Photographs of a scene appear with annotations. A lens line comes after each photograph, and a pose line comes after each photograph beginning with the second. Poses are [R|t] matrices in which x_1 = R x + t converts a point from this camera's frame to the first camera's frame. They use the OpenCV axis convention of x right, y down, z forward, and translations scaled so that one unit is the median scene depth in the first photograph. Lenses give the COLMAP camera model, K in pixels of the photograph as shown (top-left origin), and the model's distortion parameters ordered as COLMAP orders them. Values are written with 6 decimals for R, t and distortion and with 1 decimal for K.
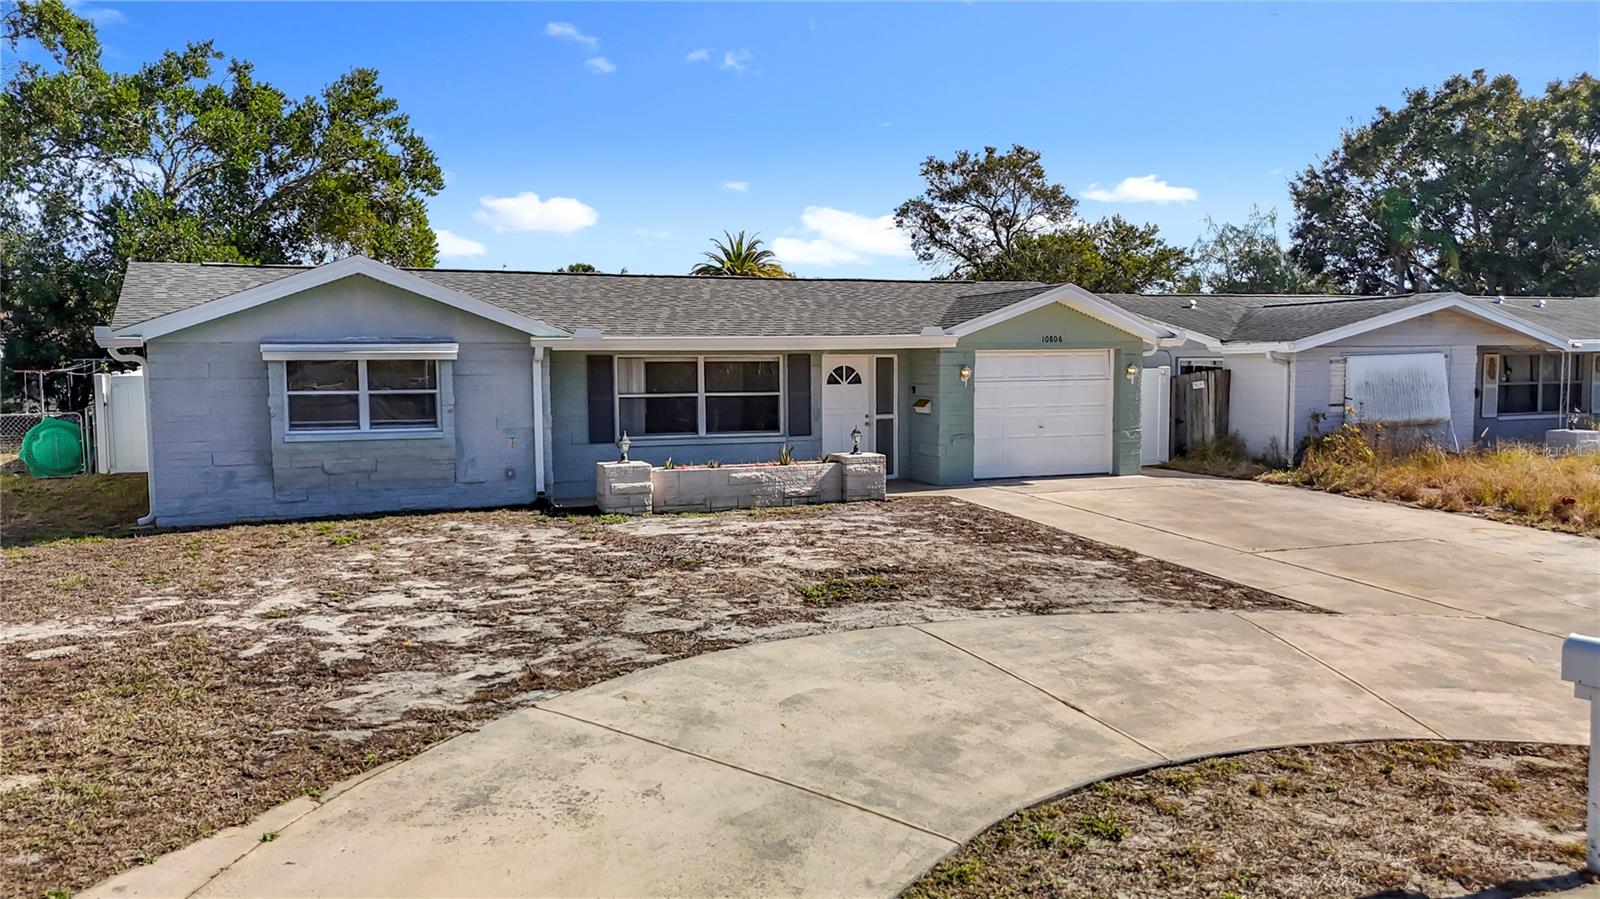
lens RADIAL K [[1169.5, 0, 788.7], [0, 1169.5, 455.0], [0, 0, 1]] dist [0.079656, -0.077336]
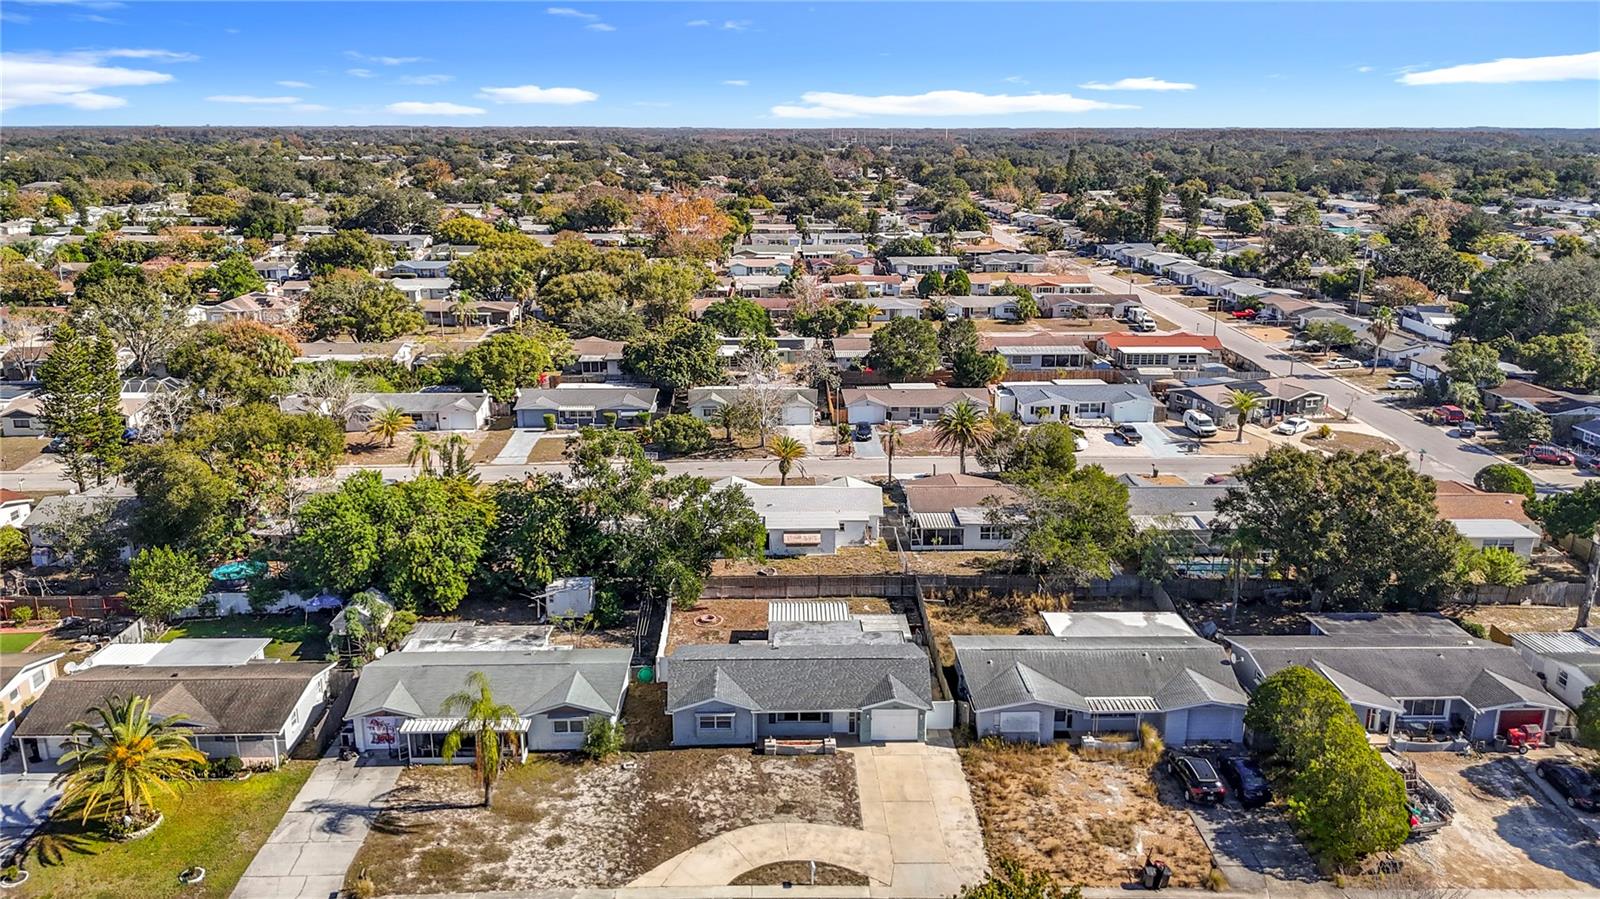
lens RADIAL K [[1145.5, 0, 800.0], [0, 1145.5, 449.5], [0, 0, 1]] dist [0.067865, -0.066208]
pose [[0.941894, 0.094610, -0.322311, 1.192451], [-0.038376, 0.983542, 0.176558, -1.756019], [0.333711, -0.153930, 0.930023, -2.658240]]
